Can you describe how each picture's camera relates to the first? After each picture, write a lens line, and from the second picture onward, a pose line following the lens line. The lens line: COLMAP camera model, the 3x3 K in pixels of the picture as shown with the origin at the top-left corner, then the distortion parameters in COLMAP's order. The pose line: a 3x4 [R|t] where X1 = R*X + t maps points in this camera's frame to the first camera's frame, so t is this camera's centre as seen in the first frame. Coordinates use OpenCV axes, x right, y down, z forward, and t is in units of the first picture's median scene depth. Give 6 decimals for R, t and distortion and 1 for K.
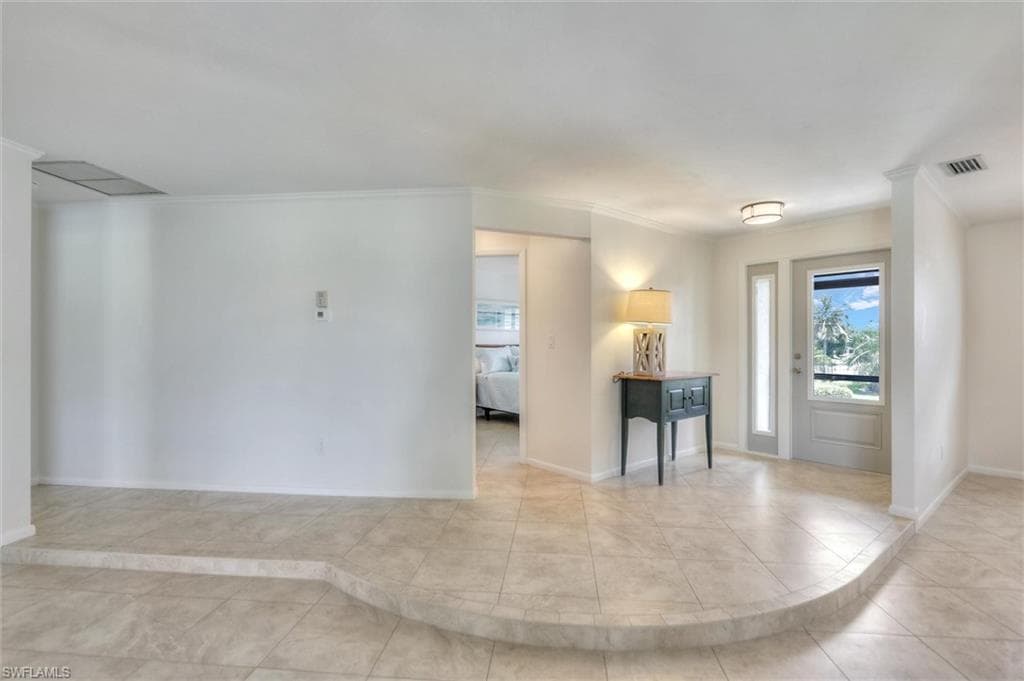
lens RADIAL K [[470.0, 0, 508.0], [0, 470.0, 342.5], [0, 0, 1]] dist [0.003339, 0.000011]
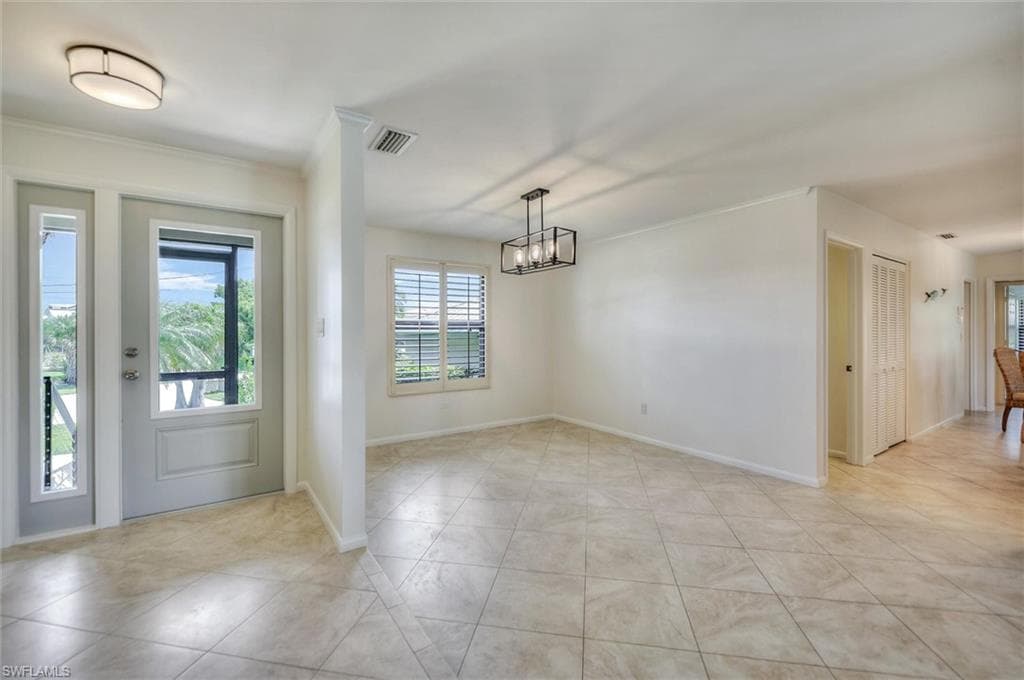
lens RADIAL K [[430.4, 0, 515.4], [0, 430.4, 332.8], [0, 0, 1]] dist [-0.002194, -0.000417]
pose [[0.075793, -0.006125, 0.997105, 0.100081], [-0.002093, 0.999978, 0.006302, -0.001912], [-0.997121, -0.002564, 0.075779, 0.513483]]
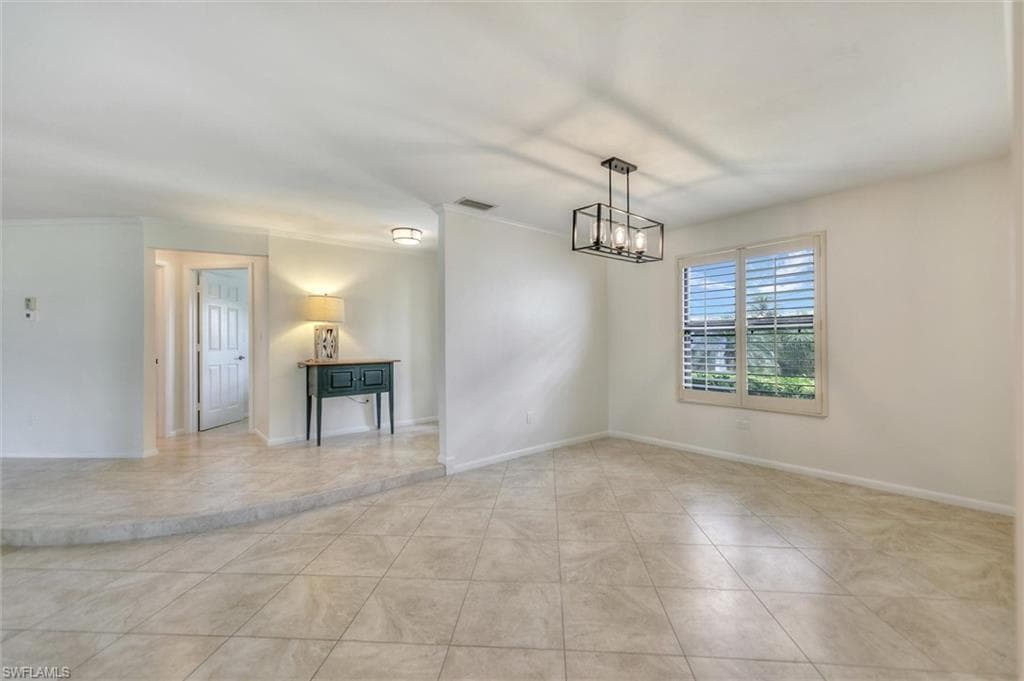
lens RADIAL K [[416.1, 0, 512.0], [0, 416.1, 340.5], [0, 0, 1]] dist [0.000977, 0.000249]
pose [[0.999402, -0.007290, 0.033807, 0.766732], [0.007330, 0.999973, -0.001070, 0.016710], [-0.033798, 0.001317, 0.999428, -0.152706]]
